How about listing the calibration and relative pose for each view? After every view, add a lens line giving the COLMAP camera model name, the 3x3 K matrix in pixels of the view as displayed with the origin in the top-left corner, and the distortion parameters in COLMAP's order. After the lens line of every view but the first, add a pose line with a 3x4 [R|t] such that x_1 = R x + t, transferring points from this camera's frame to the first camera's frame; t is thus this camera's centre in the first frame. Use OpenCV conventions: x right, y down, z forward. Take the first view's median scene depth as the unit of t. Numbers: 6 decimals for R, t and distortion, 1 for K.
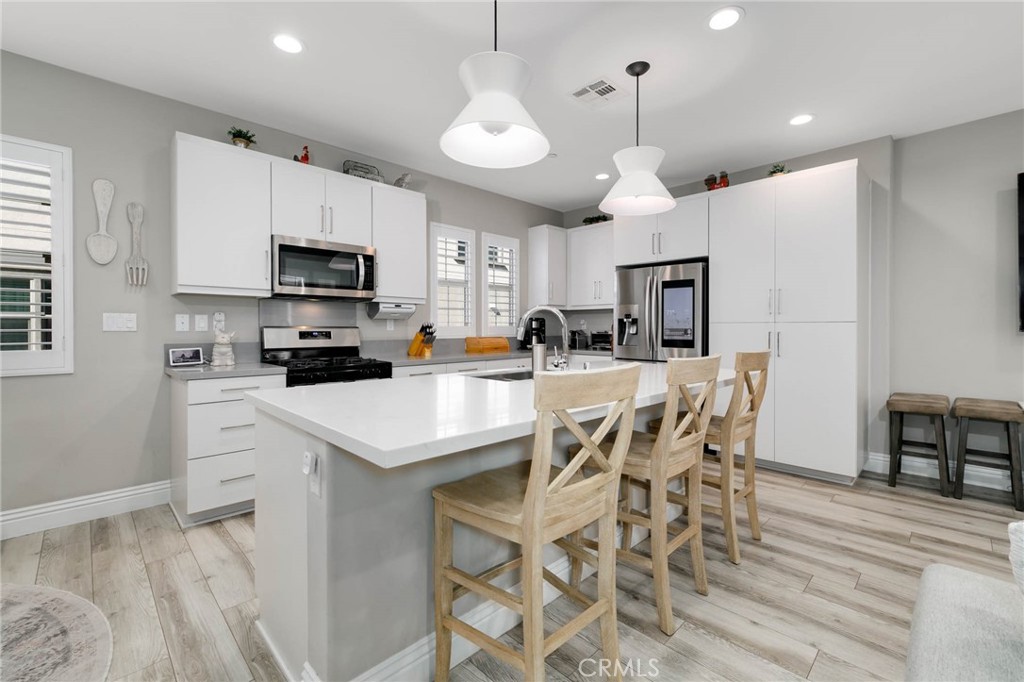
lens RADIAL K [[438.9, 0, 512.6], [0, 438.9, 333.5], [0, 0, 1]] dist [-0.001559, -0.000493]
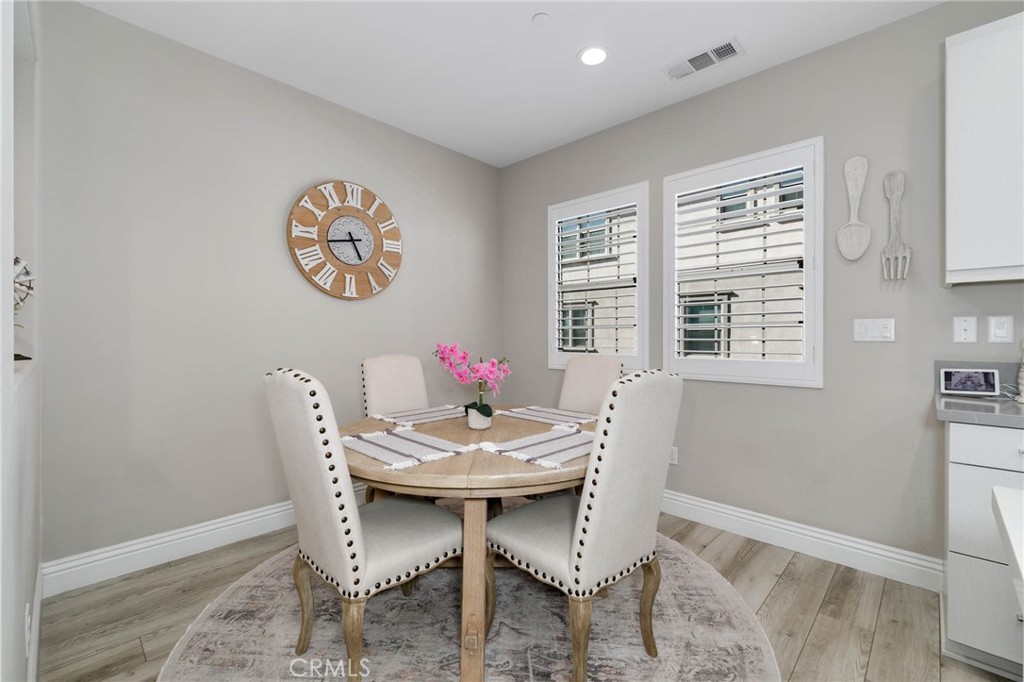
lens RADIAL K [[438.9, 0, 512.6], [0, 438.9, 337.1], [0, 0, 1]] dist [-0.001559, -0.000493]
pose [[0.028453, -0.002800, -0.999591, -0.129464], [-0.013264, 0.999907, -0.003179, -0.002326], [0.999507, 0.013349, 0.028414, 0.330852]]
